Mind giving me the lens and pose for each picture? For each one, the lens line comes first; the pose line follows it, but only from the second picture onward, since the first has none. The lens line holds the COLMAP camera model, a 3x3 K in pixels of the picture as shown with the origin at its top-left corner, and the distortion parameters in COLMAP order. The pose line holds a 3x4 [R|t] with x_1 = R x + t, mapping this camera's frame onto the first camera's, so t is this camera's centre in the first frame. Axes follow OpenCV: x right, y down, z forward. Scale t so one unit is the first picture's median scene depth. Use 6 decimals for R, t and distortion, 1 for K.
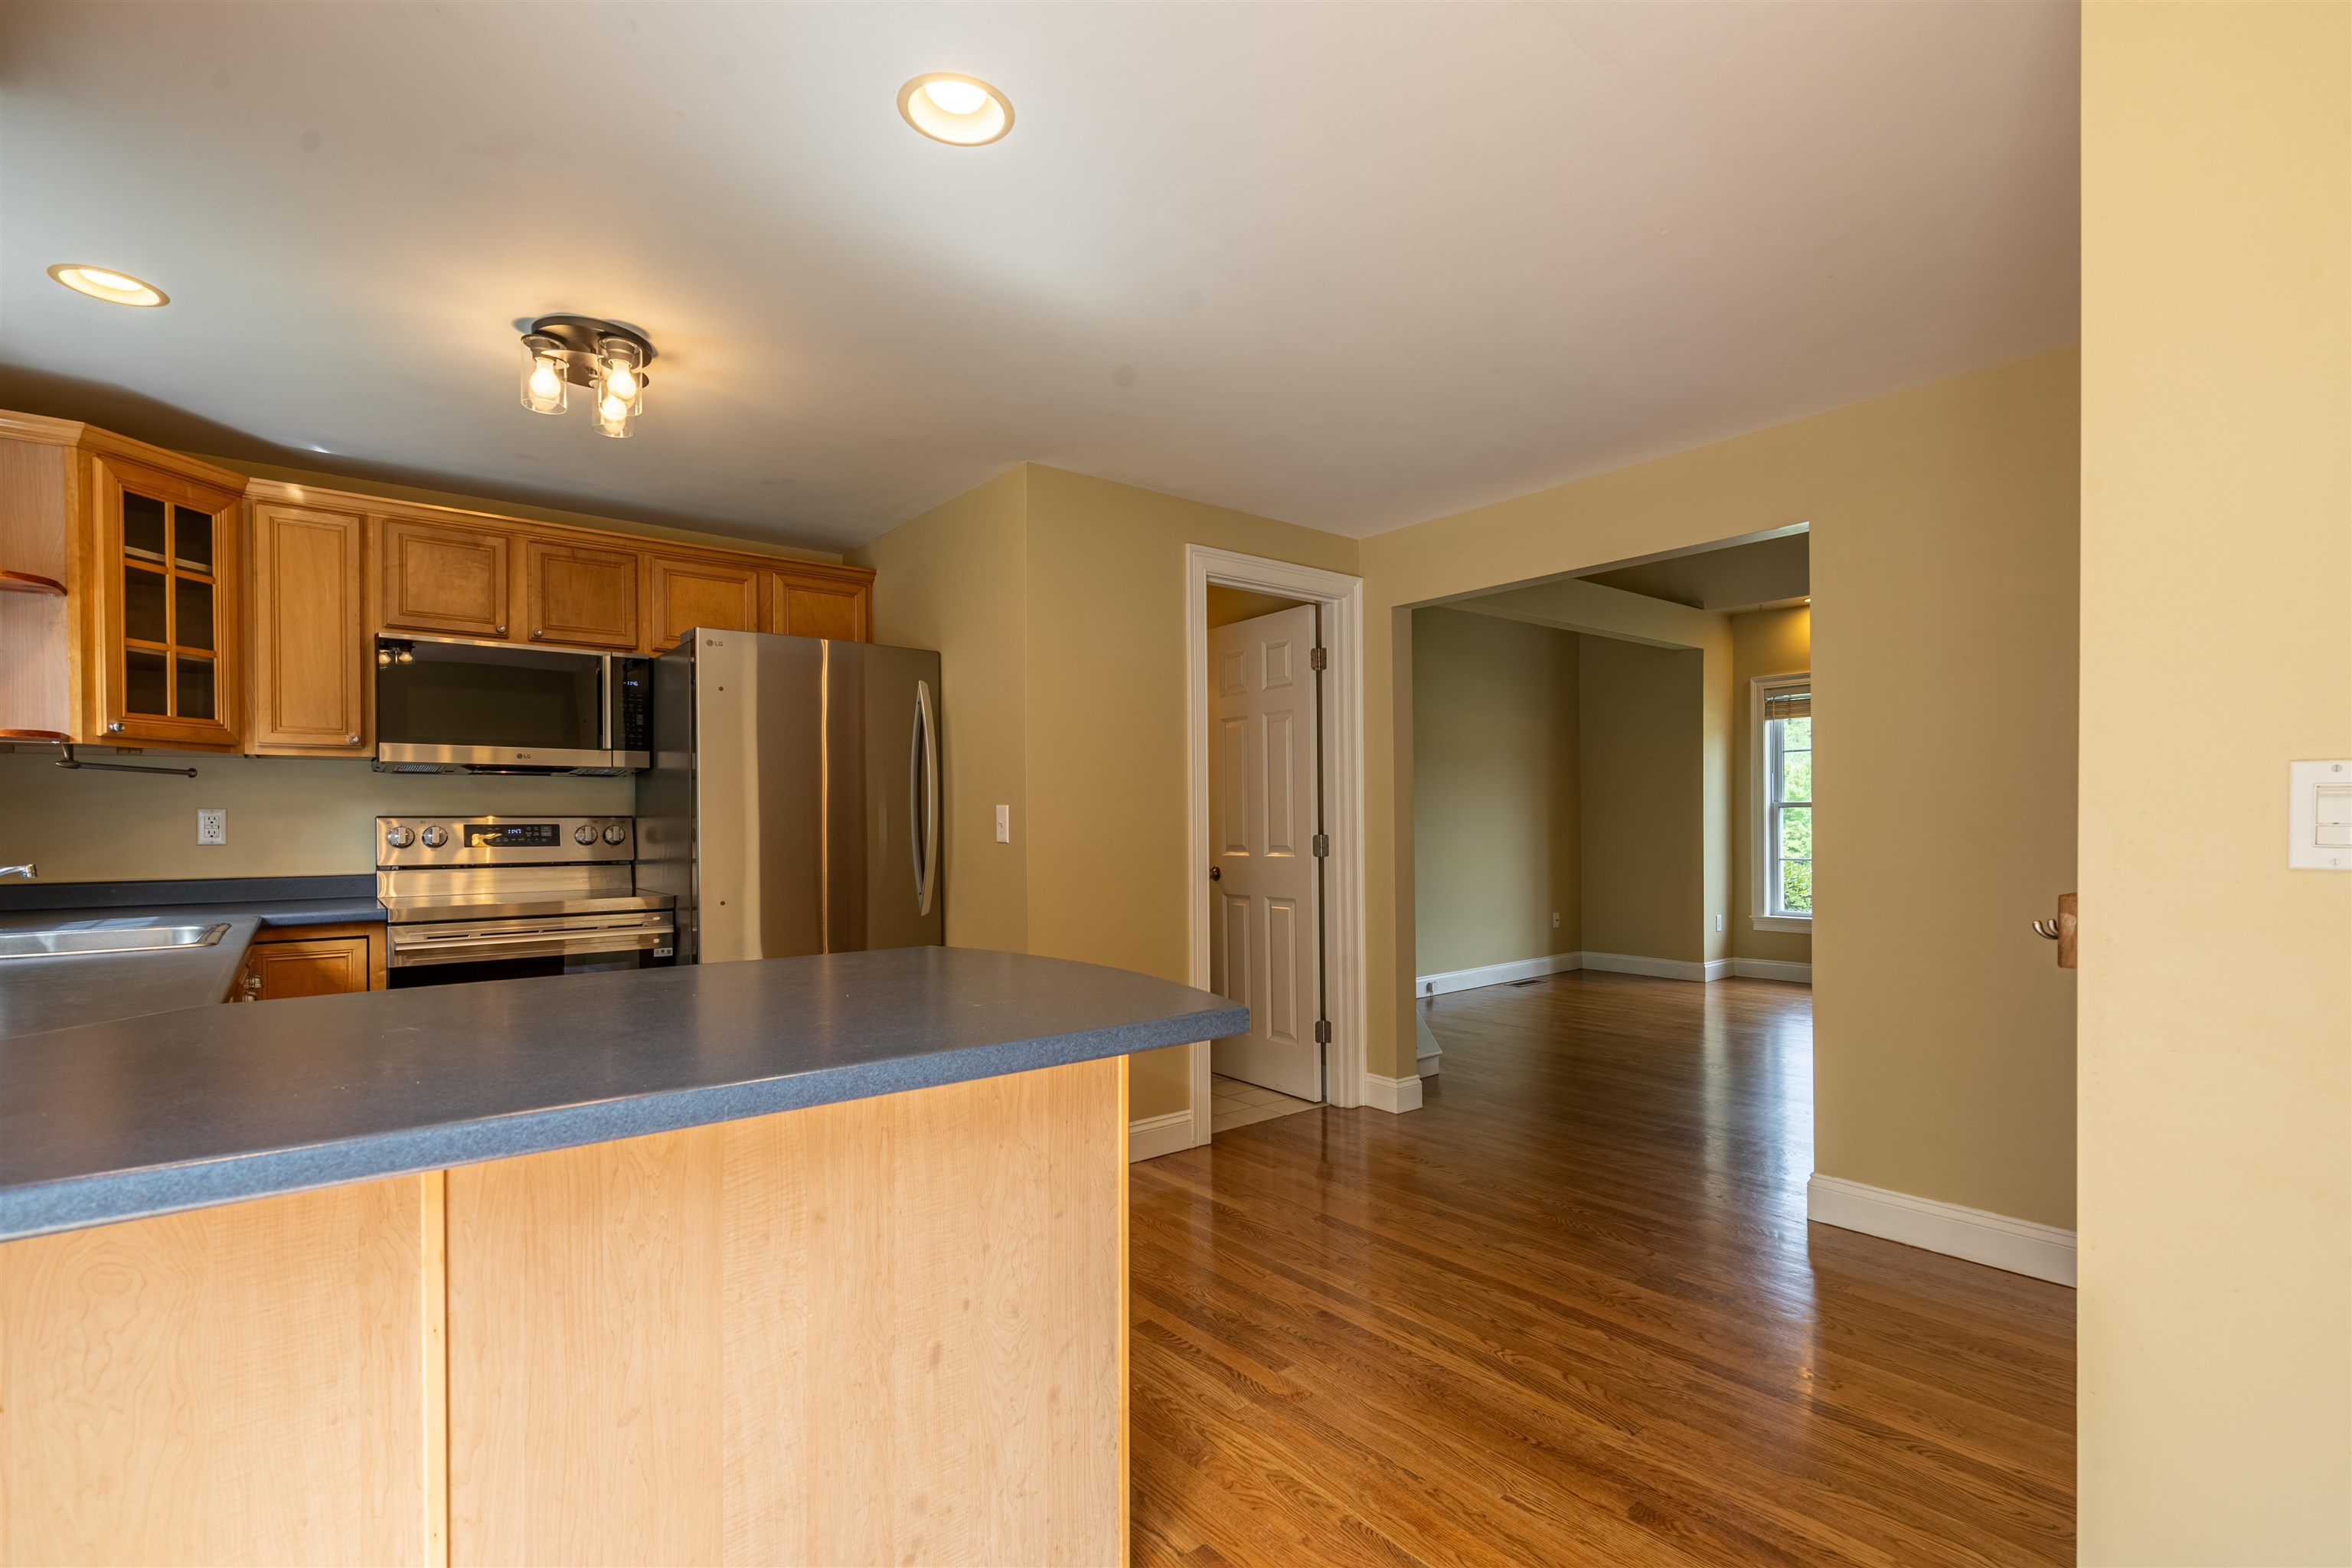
lens RADIAL K [[1073.9, 0, 1173.0], [0, 1073.9, 823.3], [0, 0, 1]] dist [-0.002339, -0.001106]
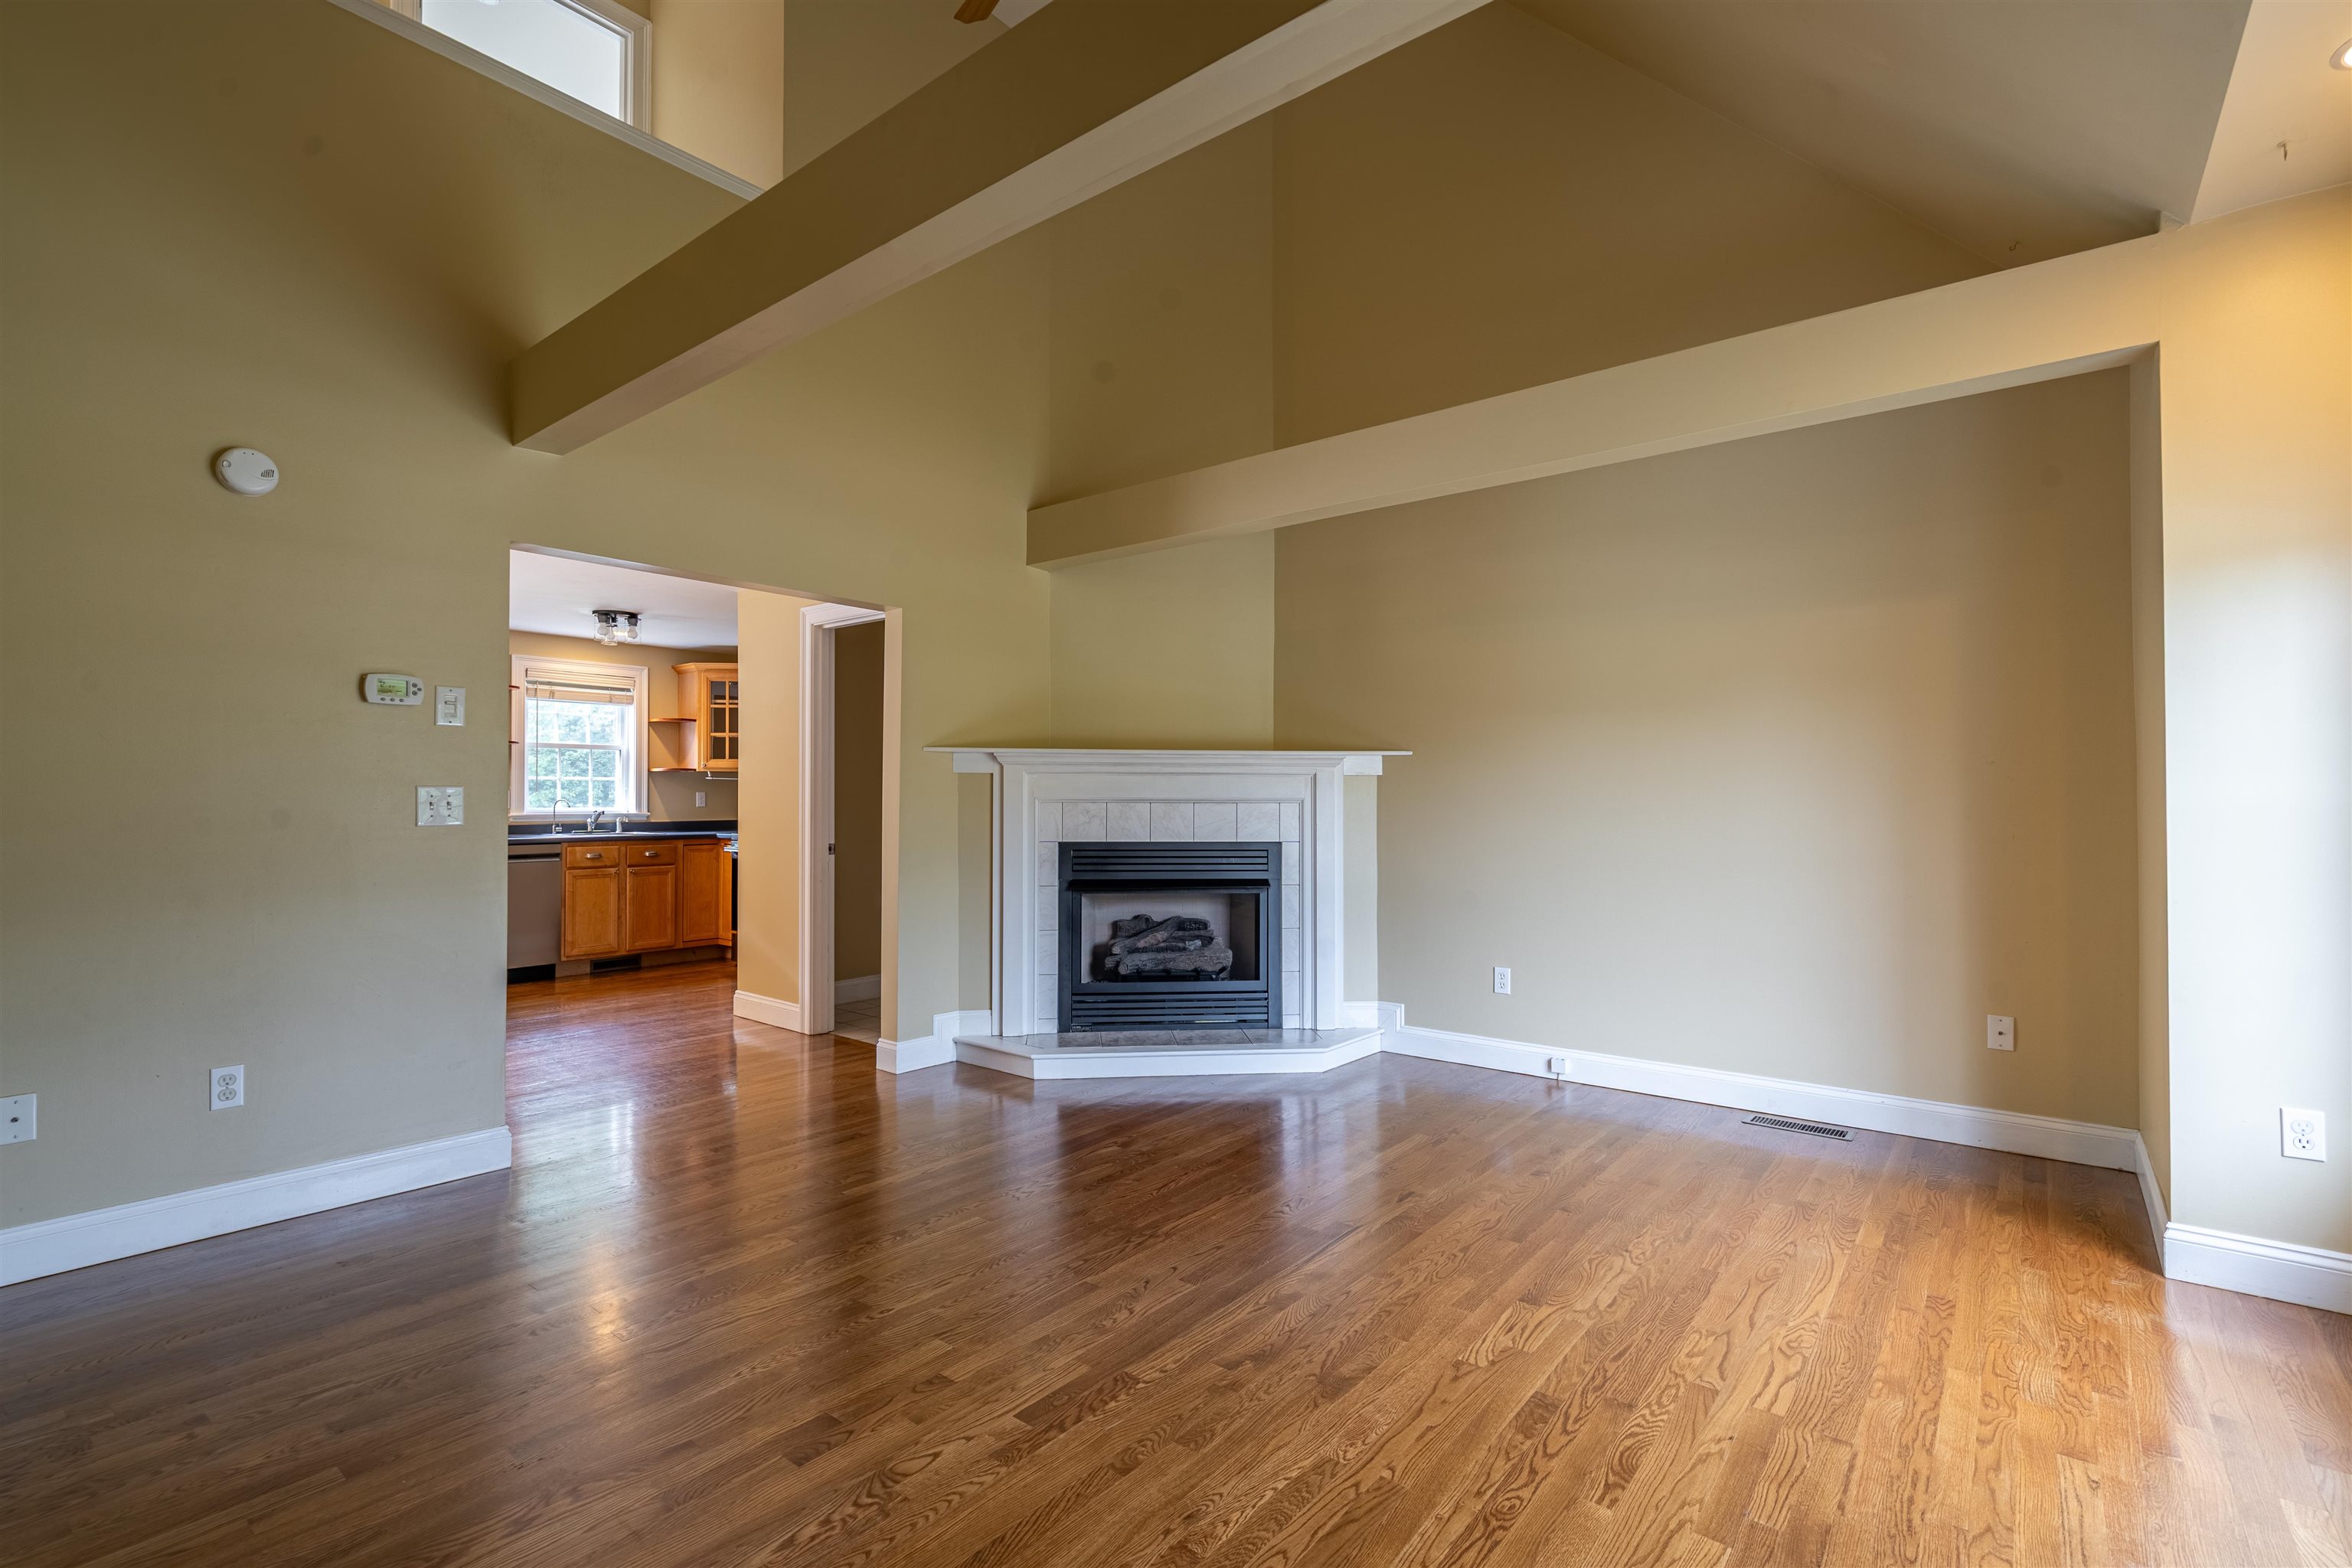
lens RADIAL K [[1073.9, 0, 1171.7], [0, 1073.9, 790.3], [0, 0, 1]] dist [-0.002339, -0.001106]
pose [[0.206661, -0.000064, -0.978413, 1.839167], [-0.006257, 0.999979, -0.001387, -0.022433], [0.978393, 0.006409, 0.206656, 1.435207]]
